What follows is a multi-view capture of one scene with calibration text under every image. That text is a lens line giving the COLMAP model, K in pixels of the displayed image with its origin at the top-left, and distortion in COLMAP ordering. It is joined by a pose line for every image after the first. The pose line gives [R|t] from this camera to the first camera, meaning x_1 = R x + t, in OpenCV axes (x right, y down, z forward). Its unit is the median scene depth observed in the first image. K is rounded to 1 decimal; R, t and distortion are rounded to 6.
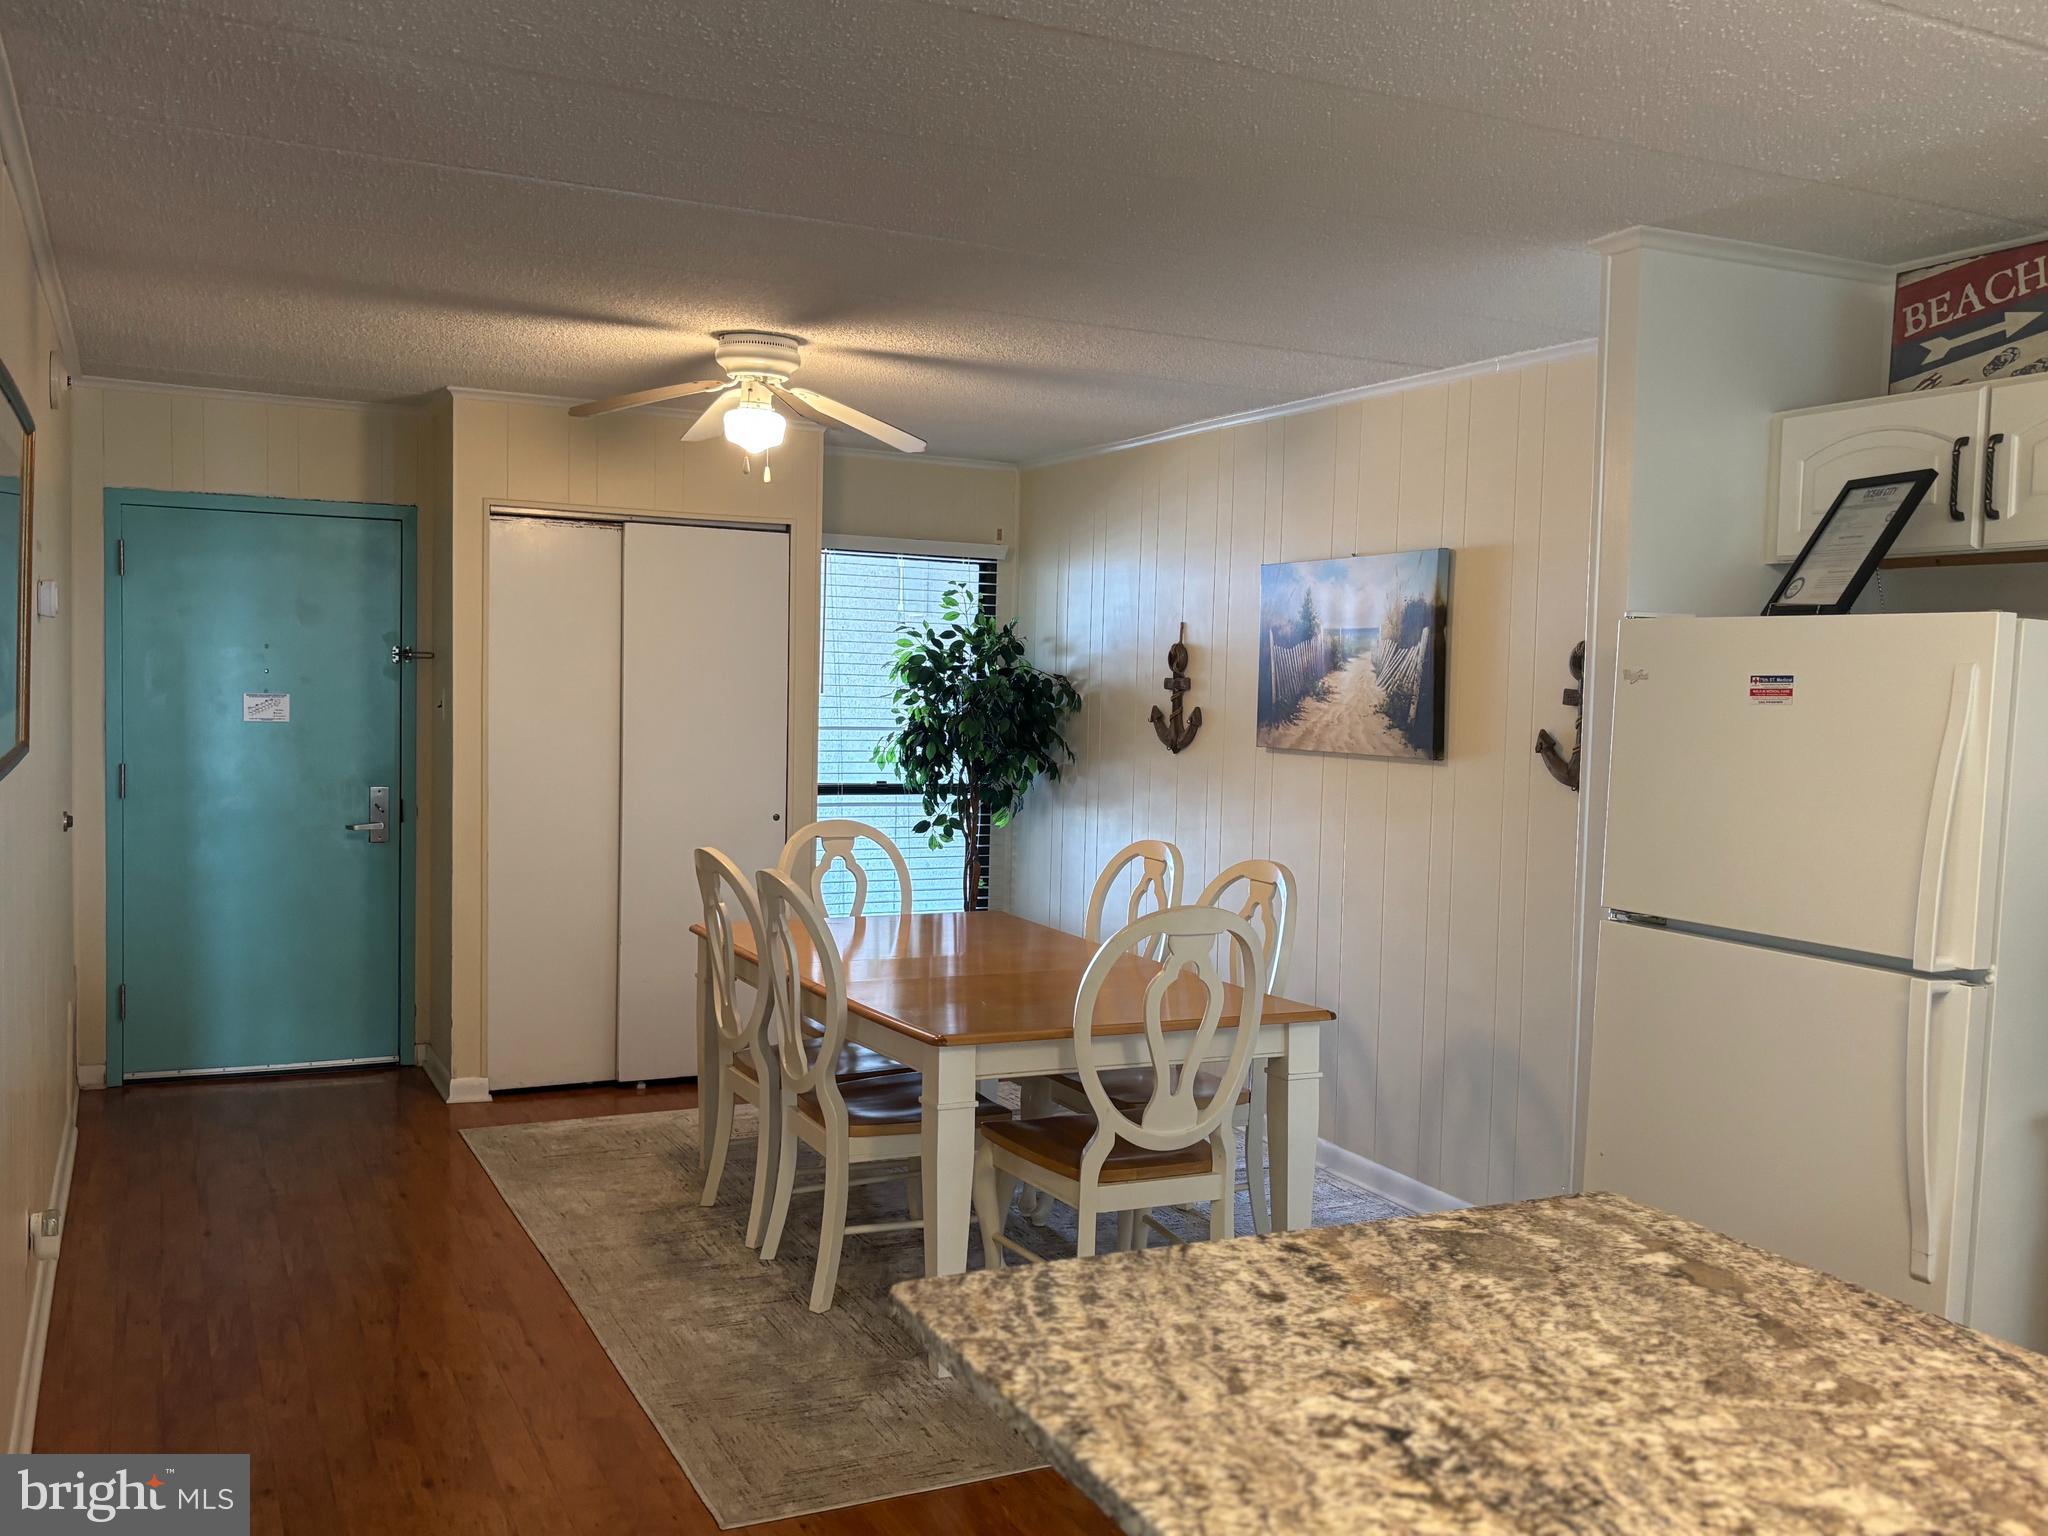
lens RADIAL K [[1785.9, 0, 1021.0], [0, 1785.9, 791.9], [0, 0, 1]] dist [0.137787, -0.330267]
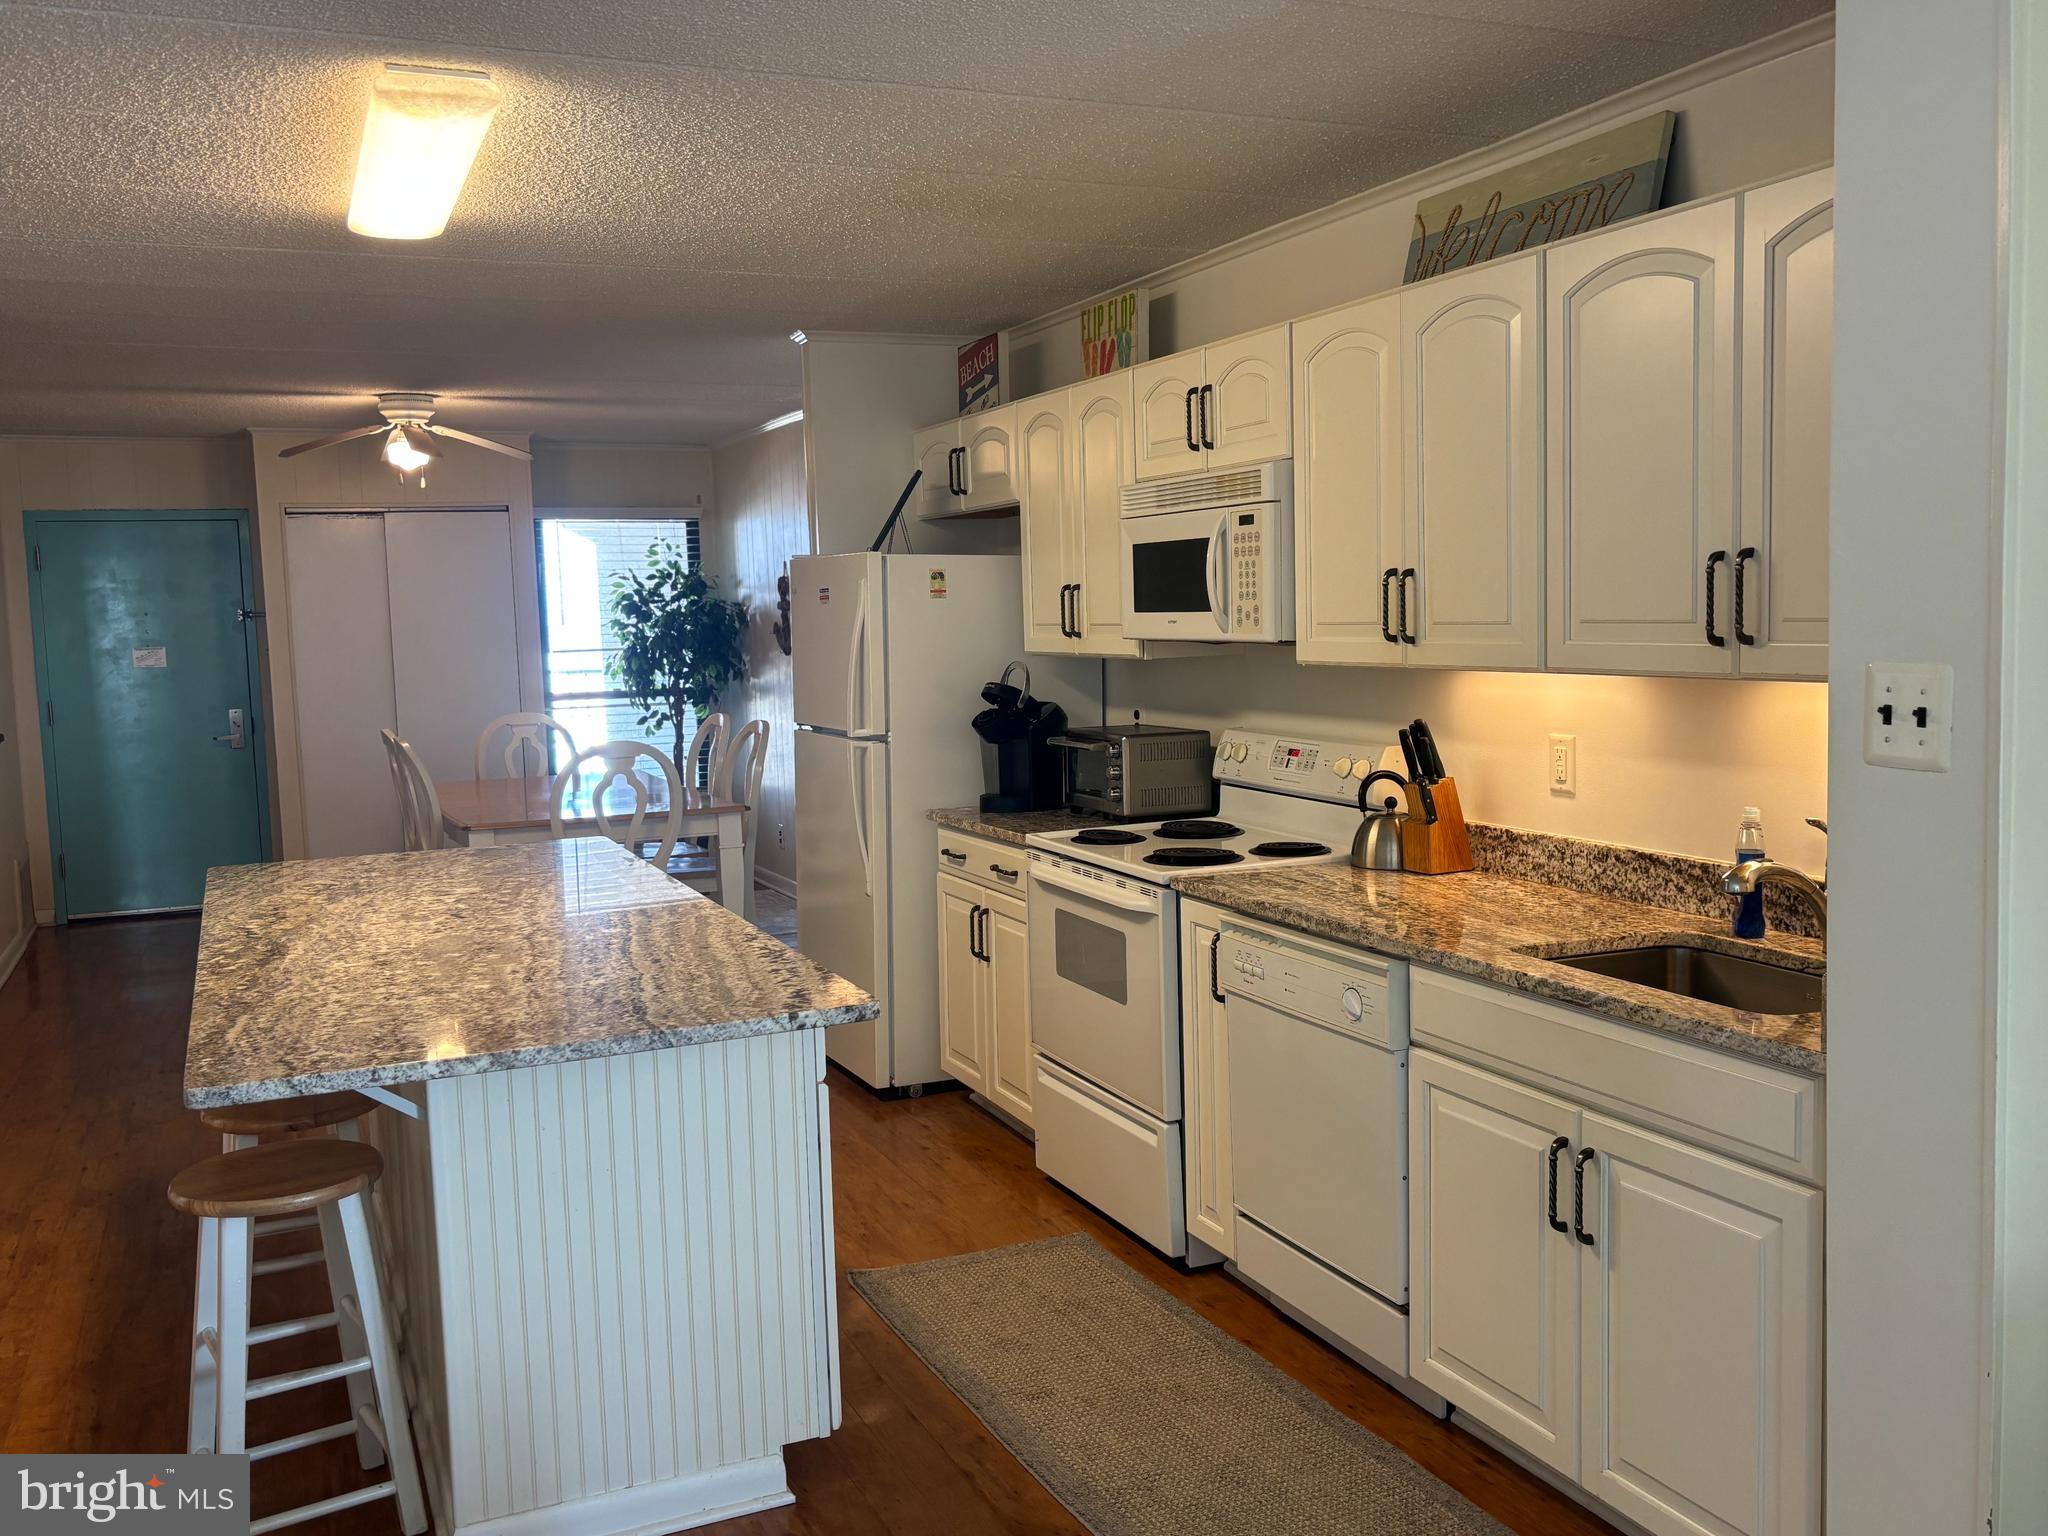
lens RADIAL K [[1784.0, 0, 996.3], [0, 1784.0, 768.0], [0, 0, 1]] dist [0.106187, -0.271594]
pose [[0.997442, -0.052074, -0.048960, 0.311230], [0.053461, 0.998192, 0.027459, 0.036733], [0.047441, -0.030006, 0.998423, -0.386525]]
